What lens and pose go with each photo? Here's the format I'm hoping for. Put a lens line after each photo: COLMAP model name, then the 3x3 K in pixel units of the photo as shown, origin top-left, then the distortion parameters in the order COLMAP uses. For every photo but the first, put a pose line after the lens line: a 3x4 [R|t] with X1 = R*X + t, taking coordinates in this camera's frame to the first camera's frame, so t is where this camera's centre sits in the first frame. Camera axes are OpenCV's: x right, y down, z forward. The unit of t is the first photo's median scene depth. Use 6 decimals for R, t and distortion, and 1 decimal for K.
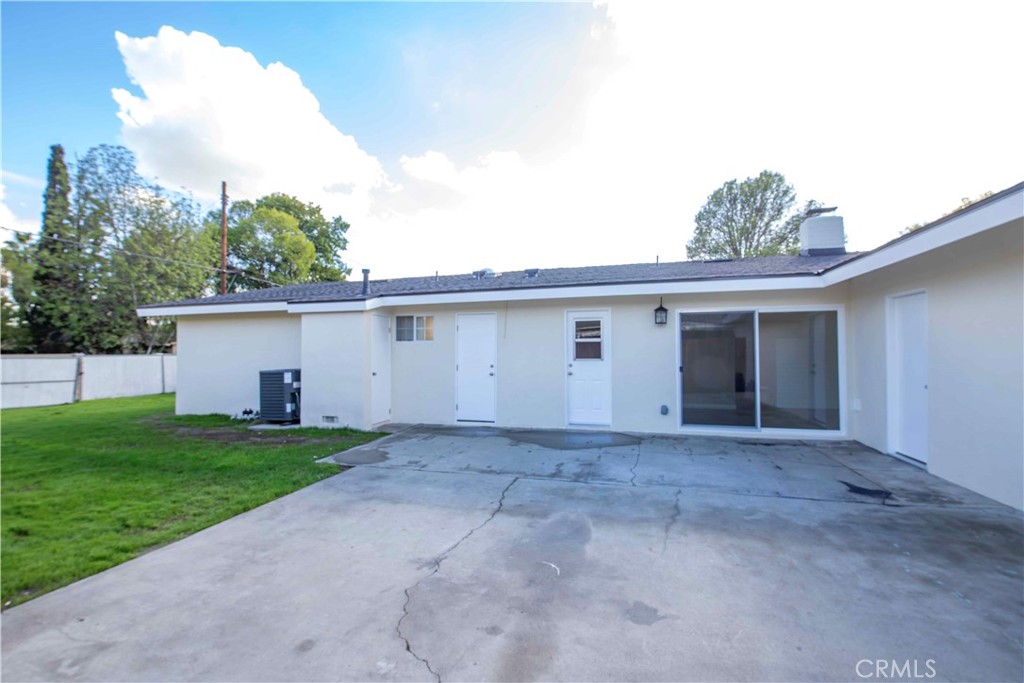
lens RADIAL K [[434.4, 0, 508.0], [0, 434.4, 339.4], [0, 0, 1]] dist [-0.000471, -0.010180]
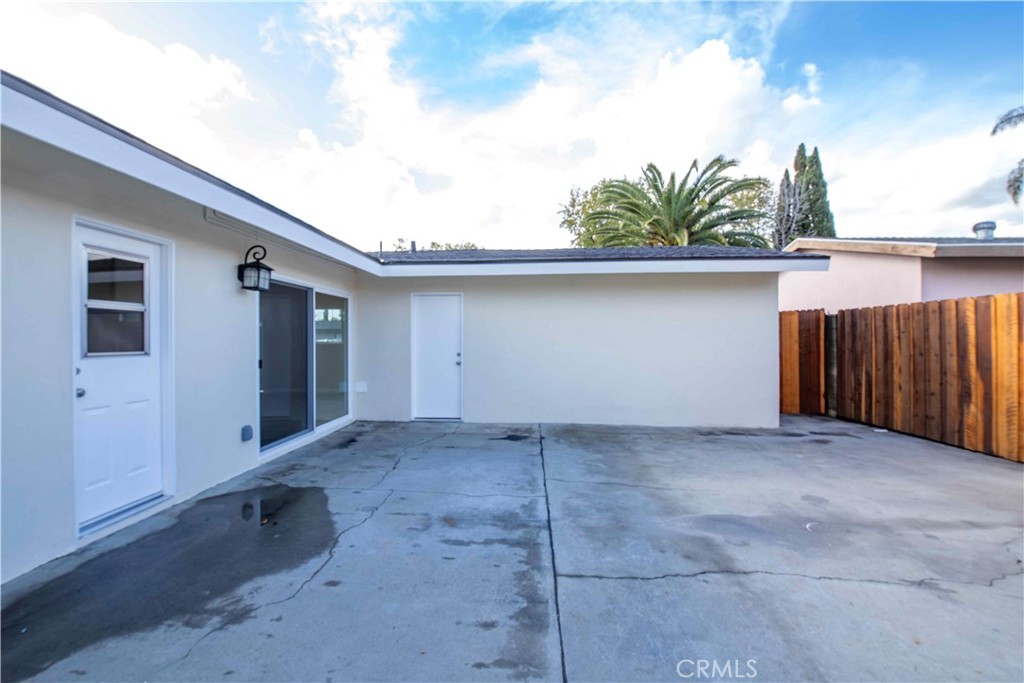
lens RADIAL K [[434.4, 0, 508.0], [0, 434.4, 339.4], [0, 0, 1]] dist [-0.000471, -0.010180]
pose [[-0.229183, 0.005689, 0.973367, -0.548921], [-0.025309, 0.999610, -0.011802, 0.052061], [-0.973054, -0.027340, -0.228950, 1.381530]]
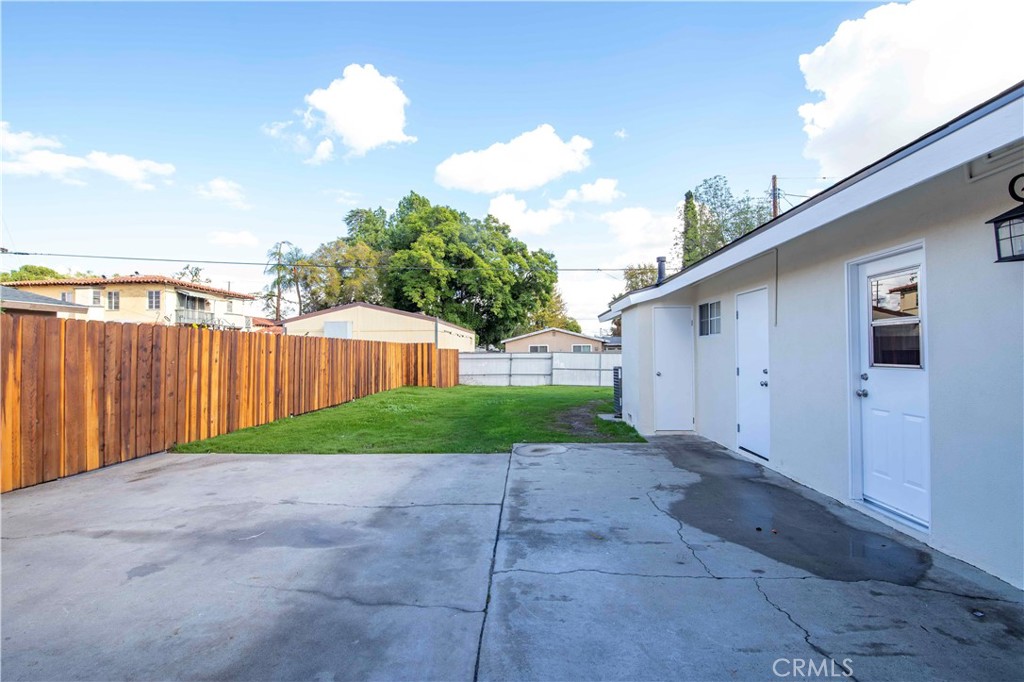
lens RADIAL K [[434.4, 0, 508.0], [0, 434.4, 338.9], [0, 0, 1]] dist [-0.000471, -0.010180]
pose [[0.238419, -0.026187, -0.970809, 0.977195], [0.037720, 0.999132, -0.017688, 0.021877], [0.970430, -0.032402, 0.239200, 0.963374]]
